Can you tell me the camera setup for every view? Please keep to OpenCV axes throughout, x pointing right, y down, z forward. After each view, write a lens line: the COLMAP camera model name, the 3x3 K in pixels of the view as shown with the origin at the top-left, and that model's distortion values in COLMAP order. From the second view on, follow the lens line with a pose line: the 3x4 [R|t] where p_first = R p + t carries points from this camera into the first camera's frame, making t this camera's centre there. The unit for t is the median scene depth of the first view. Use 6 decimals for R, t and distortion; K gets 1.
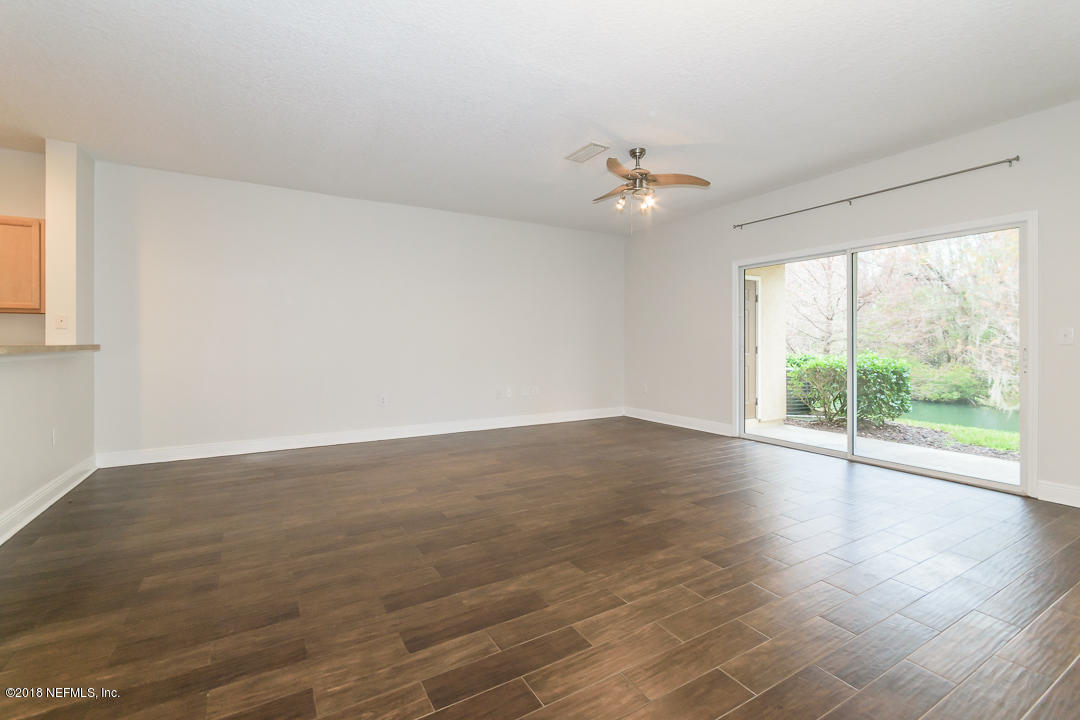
lens RADIAL K [[477.0, 0, 534.0], [0, 477.0, 343.5], [0, 0, 1]] dist [0.013160, 0.000035]
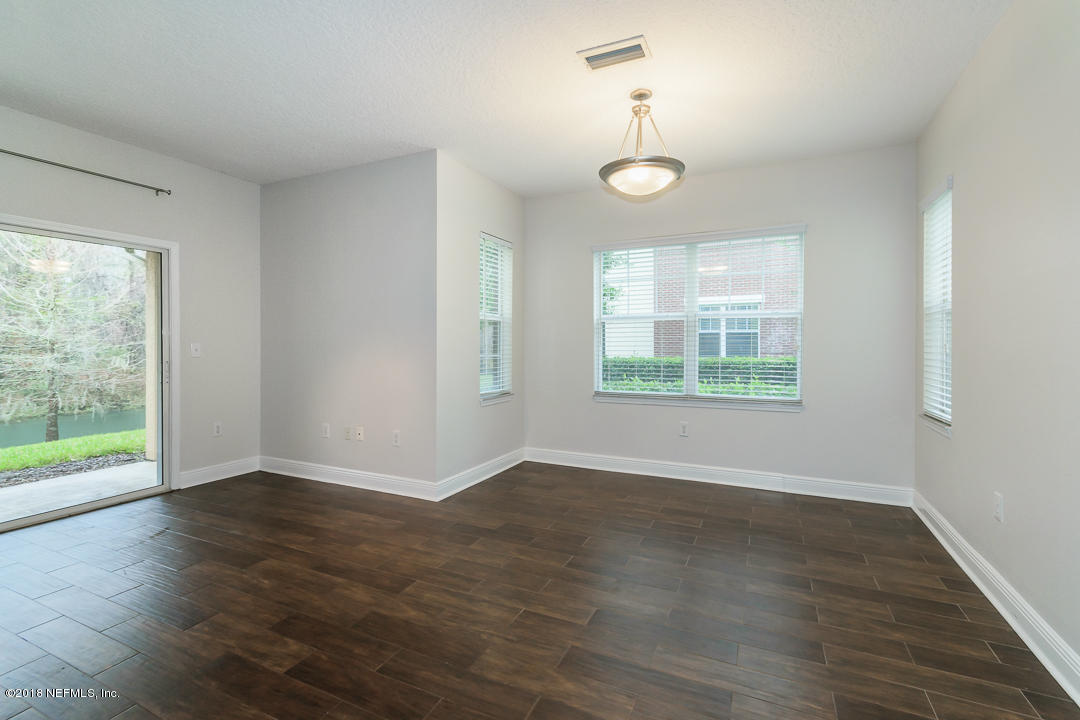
lens RADIAL K [[477.0, 0, 548.5], [0, 477.0, 344.1], [0, 0, 1]] dist [0.013160, 0.000035]
pose [[-0.567914, -0.000584, 0.823088, -0.408384], [0.003706, 0.999988, 0.003266, -0.030064], [-0.823080, 0.004905, -0.567905, 0.892146]]
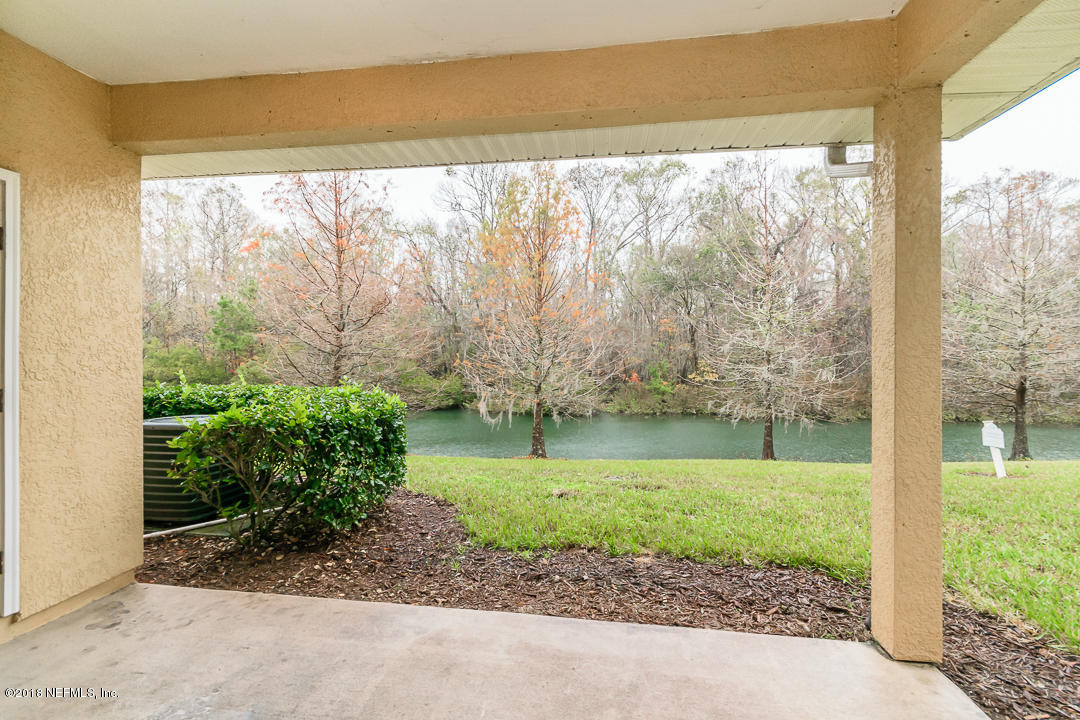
lens RADIAL K [[477.0, 0, 535.1], [0, 477.0, 359.3], [0, 0, 1]] dist [0.013160, 0.000035]
pose [[0.623093, -0.006934, 0.782117, 0.859586], [0.000621, 0.999965, 0.008370, -0.030740], [-0.782147, -0.004729, 0.623075, 1.033276]]
